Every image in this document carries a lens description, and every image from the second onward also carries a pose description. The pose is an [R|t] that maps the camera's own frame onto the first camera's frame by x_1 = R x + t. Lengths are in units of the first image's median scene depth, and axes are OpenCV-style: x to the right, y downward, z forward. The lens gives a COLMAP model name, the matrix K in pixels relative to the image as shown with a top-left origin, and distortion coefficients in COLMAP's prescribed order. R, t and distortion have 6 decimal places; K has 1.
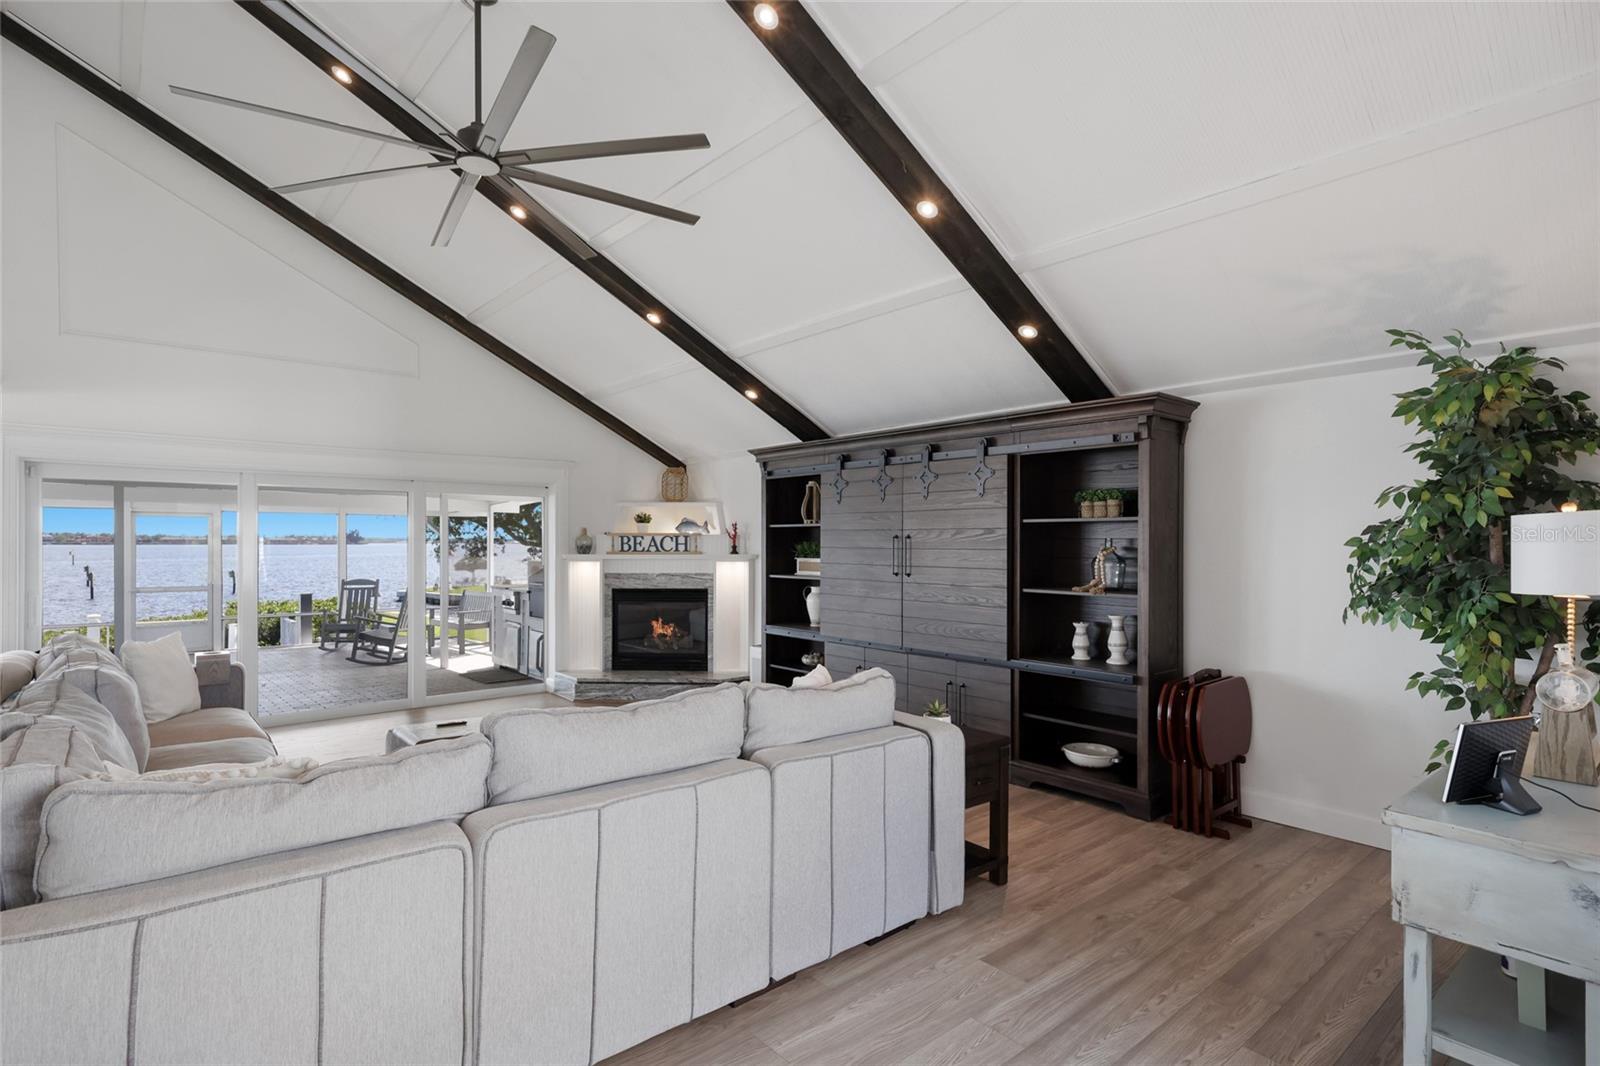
lens RADIAL K [[793.2, 0, 810.3], [0, 793.2, 543.2], [0, 0, 1]] dist [0.004270, 0.000861]
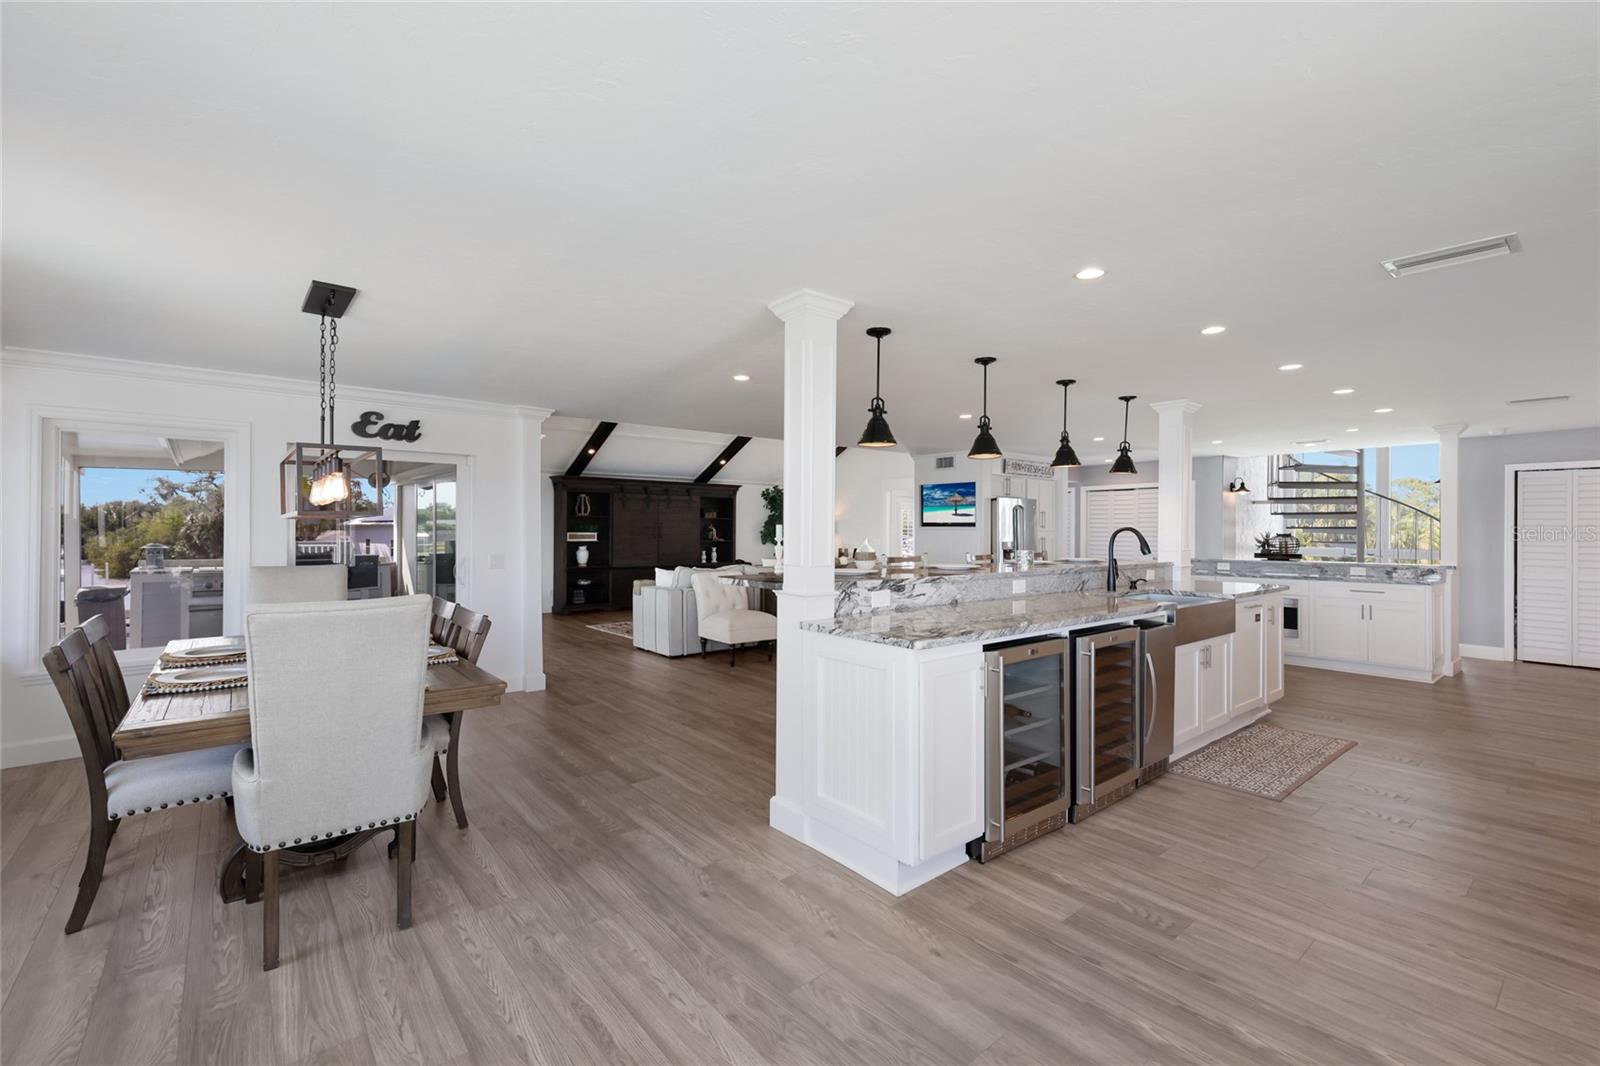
lens RADIAL K [[695.4, 0, 795.9], [0, 695.4, 530.8], [0, 0, 1]] dist [0.016369, 0.000278]
pose [[0.019633, -0.005290, 0.999793, -1.484983], [-0.001158, 0.999985, 0.005314, 0.004259], [-0.999807, -0.001262, 0.019627, 0.355413]]
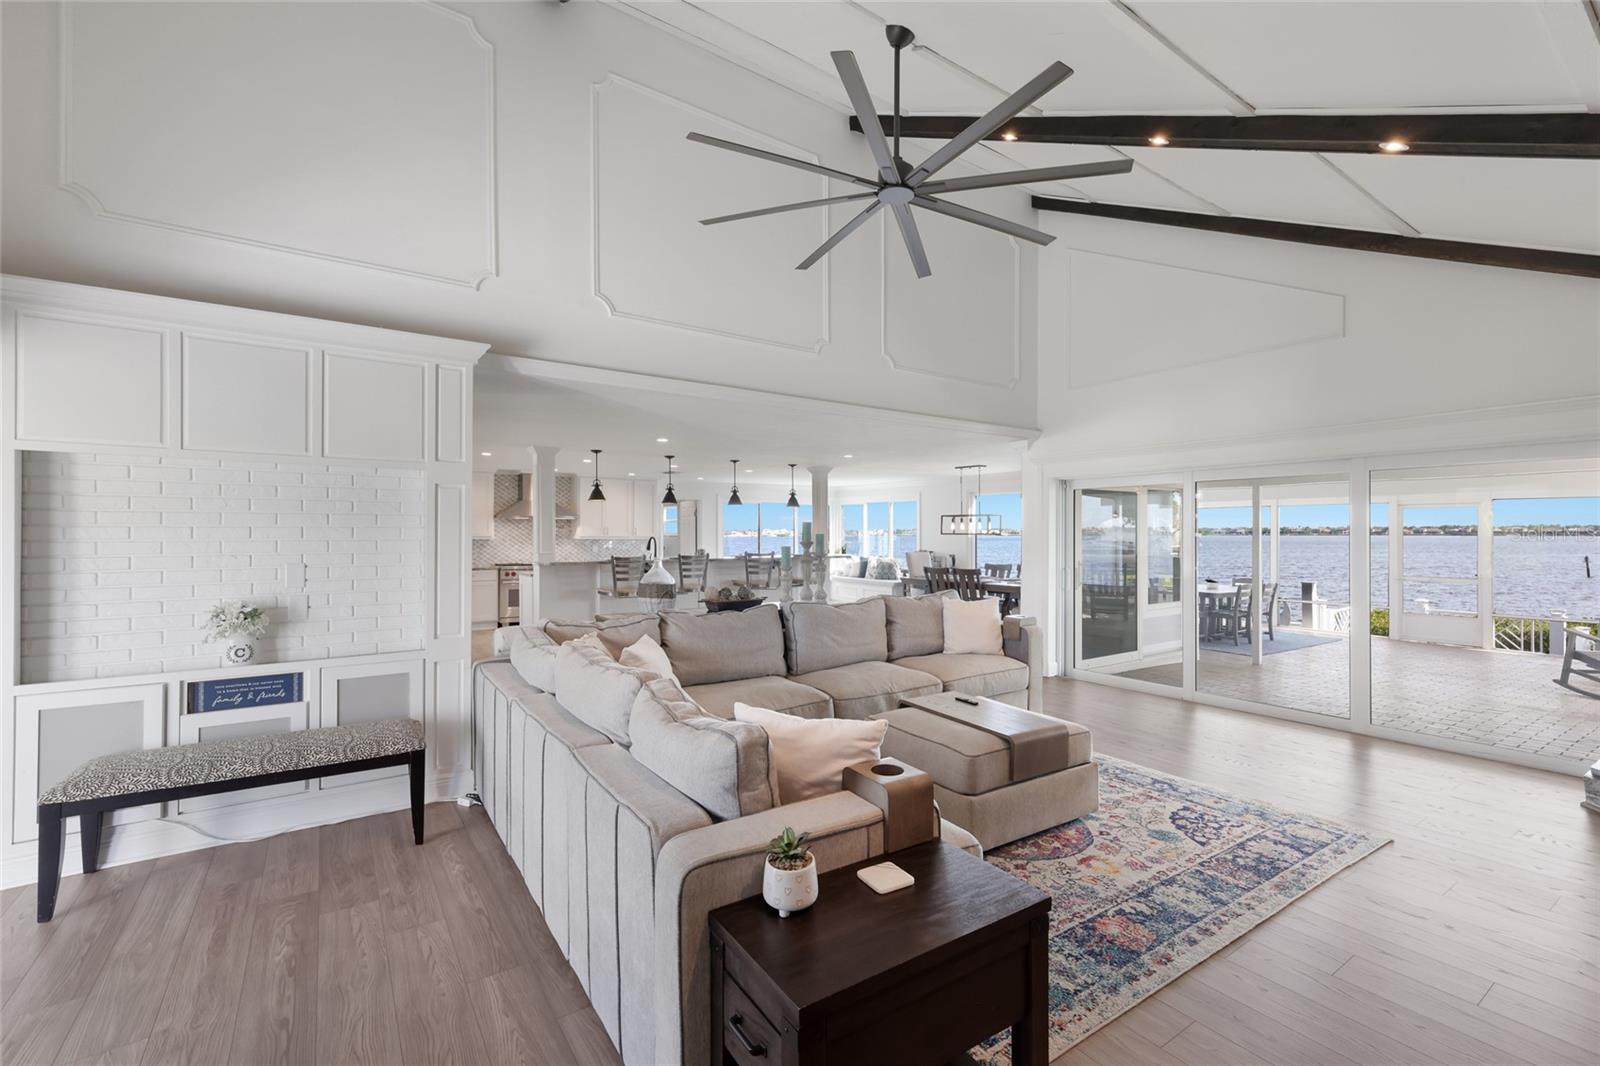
lens RADIAL K [[695.4, 0, 798.0], [0, 695.4, 531.6], [0, 0, 1]] dist [0.016369, 0.000278]
pose [[-0.115264, -0.005190, -0.993321, 0.272705], [0.000584, 0.999986, -0.005293, 0.001340], [0.993335, -0.001190, -0.115259, 0.458871]]
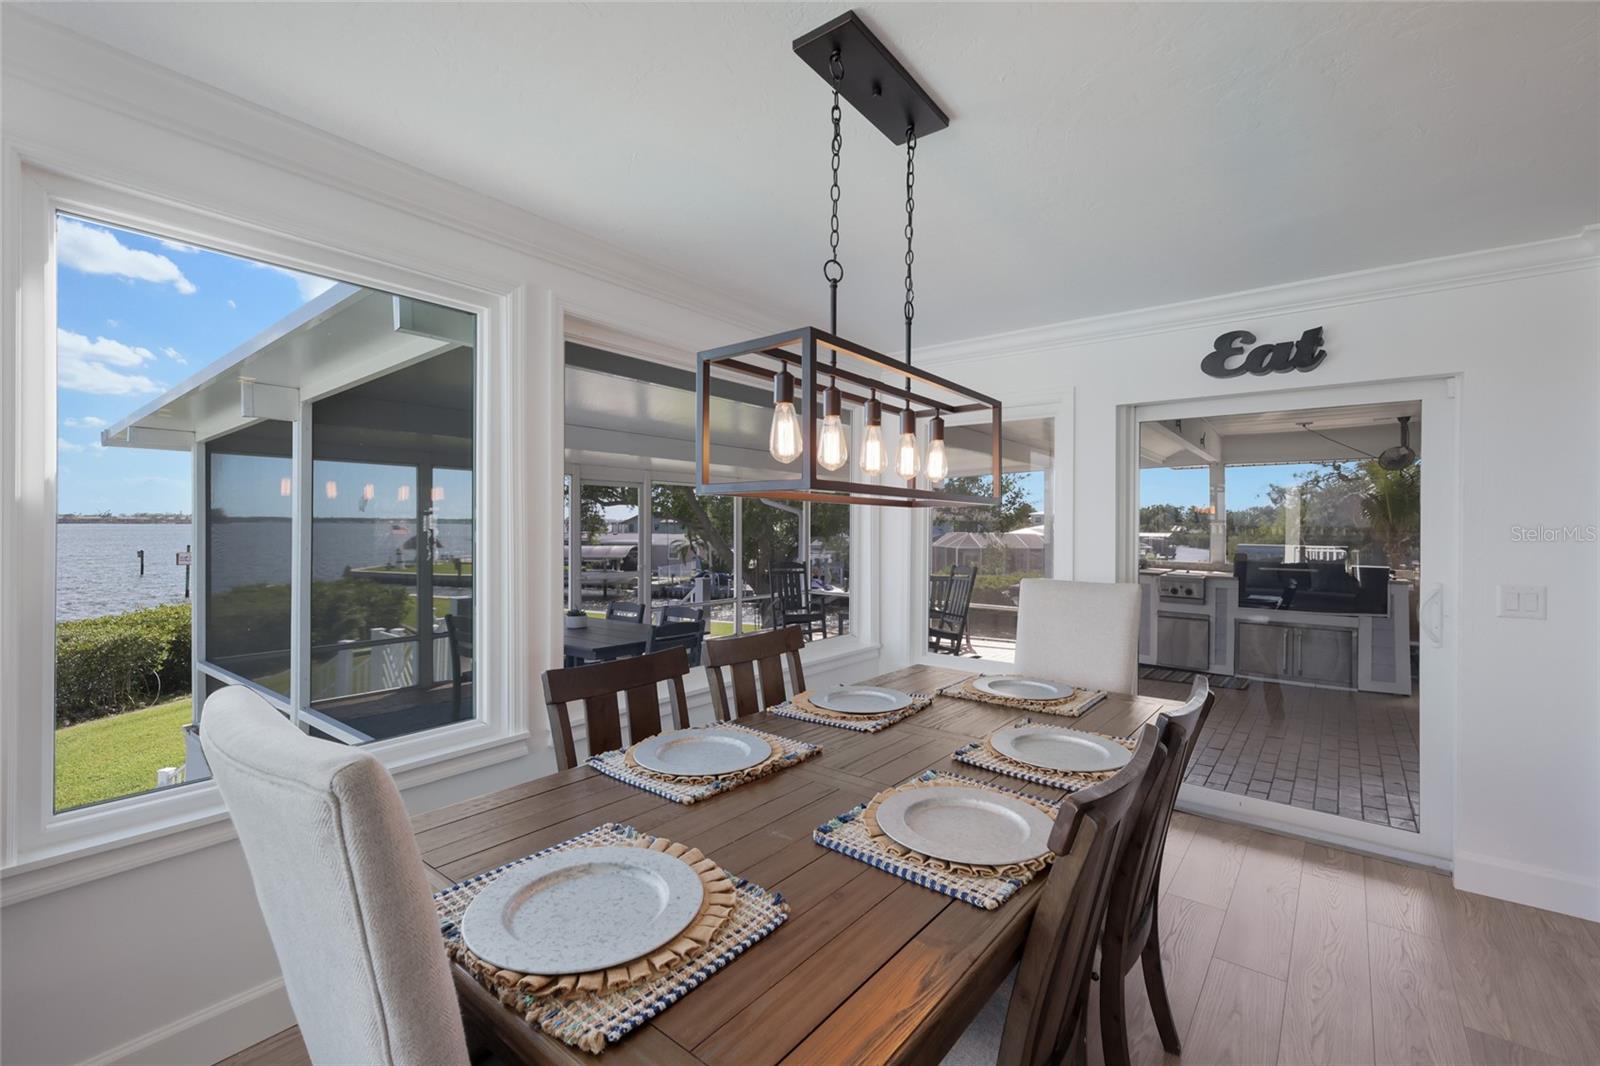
lens RADIAL K [[654.4, 0, 802.8], [0, 654.4, 532.0], [0, 0, 1]] dist [-0.002149, -0.000260]
pose [[0.984251, 0.002111, 0.176763, -1.127674], [-0.003868, 0.999946, 0.009595, 0.006414], [-0.176733, -0.010128, 0.984207, 0.448862]]
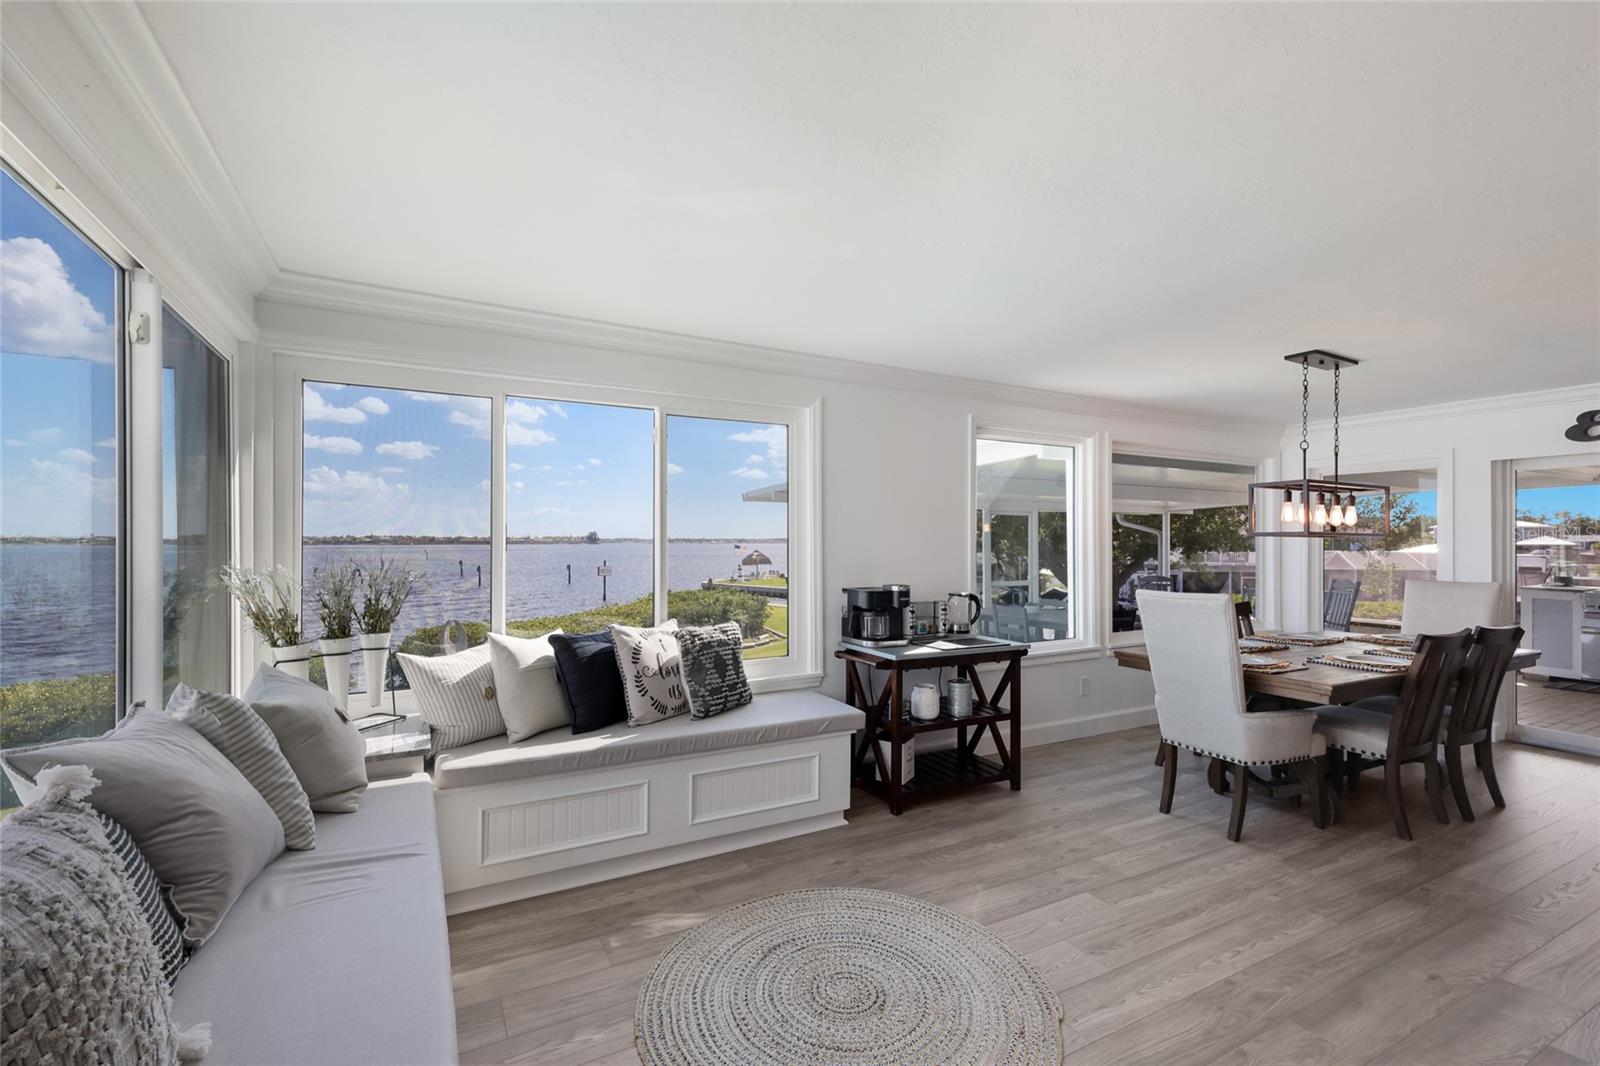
lens RADIAL K [[695.4, 0, 795.4], [0, 695.4, 539.1], [0, 0, 1]] dist [0.016369, 0.000278]
pose [[0.974736, -0.001294, -0.223355, -1.334712], [-0.000191, 0.999978, -0.006624, 0.004847], [0.223359, 0.006499, 0.974715, 0.049188]]
